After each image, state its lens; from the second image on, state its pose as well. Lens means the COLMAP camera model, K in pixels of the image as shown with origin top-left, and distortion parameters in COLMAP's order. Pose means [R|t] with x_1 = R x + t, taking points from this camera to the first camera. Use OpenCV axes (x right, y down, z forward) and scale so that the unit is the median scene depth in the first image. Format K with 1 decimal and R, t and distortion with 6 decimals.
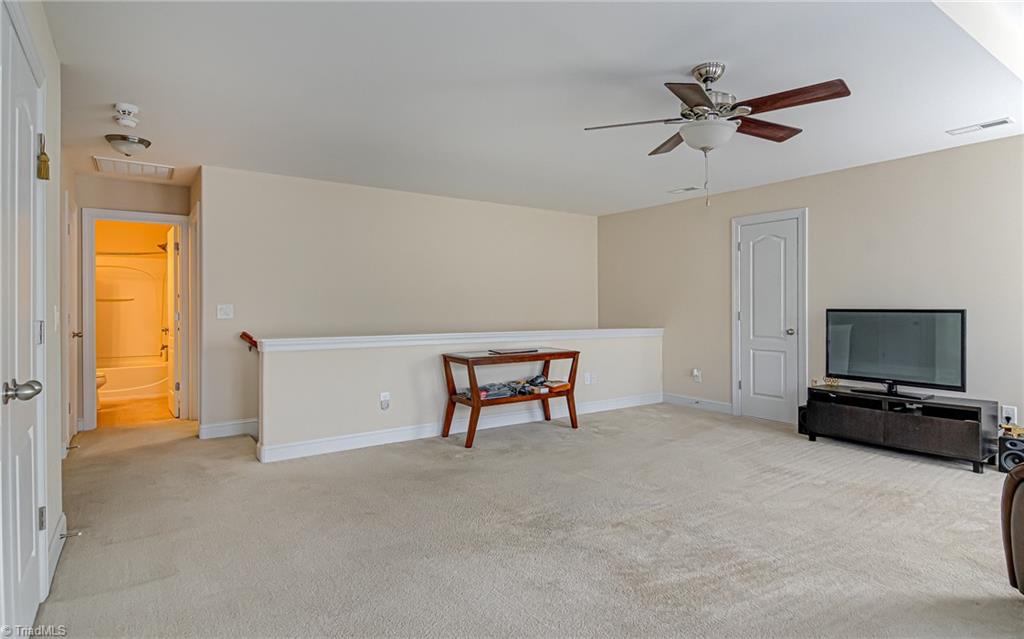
lens RADIAL K [[555.1, 0, 511.7], [0, 555.1, 305.1], [0, 0, 1]] dist [0.019963, -0.018056]
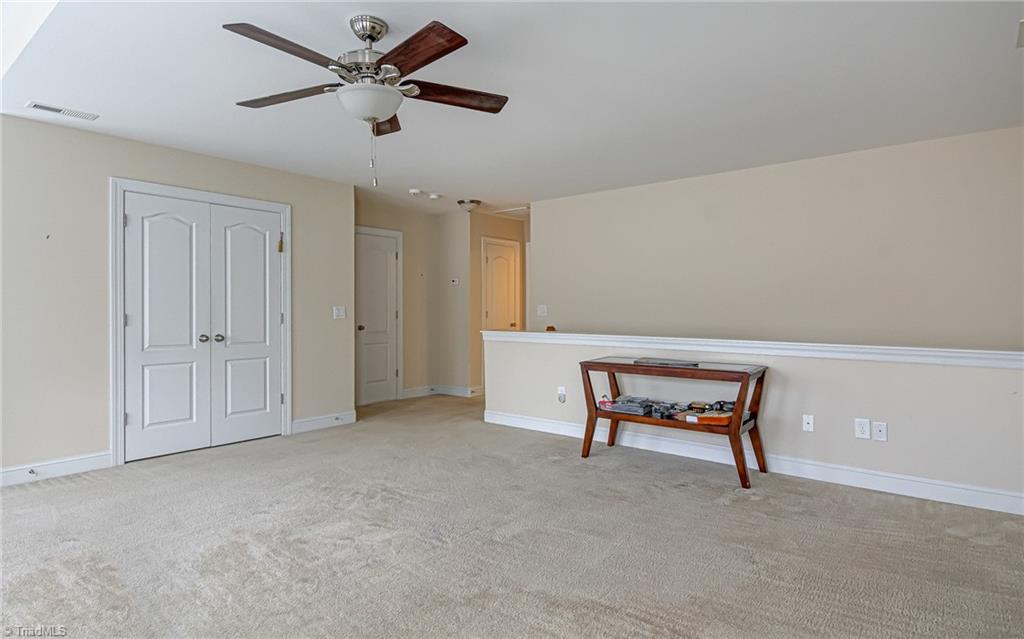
lens RADIAL K [[555.1, 0, 511.7], [0, 555.1, 305.1], [0, 0, 1]] dist [0.019963, -0.018056]
pose [[0.268721, -0.005305, -0.963203, 0.758134], [0.004567, 0.999981, -0.004234, 0.003369], [0.963207, -0.003261, 0.268740, 0.602213]]
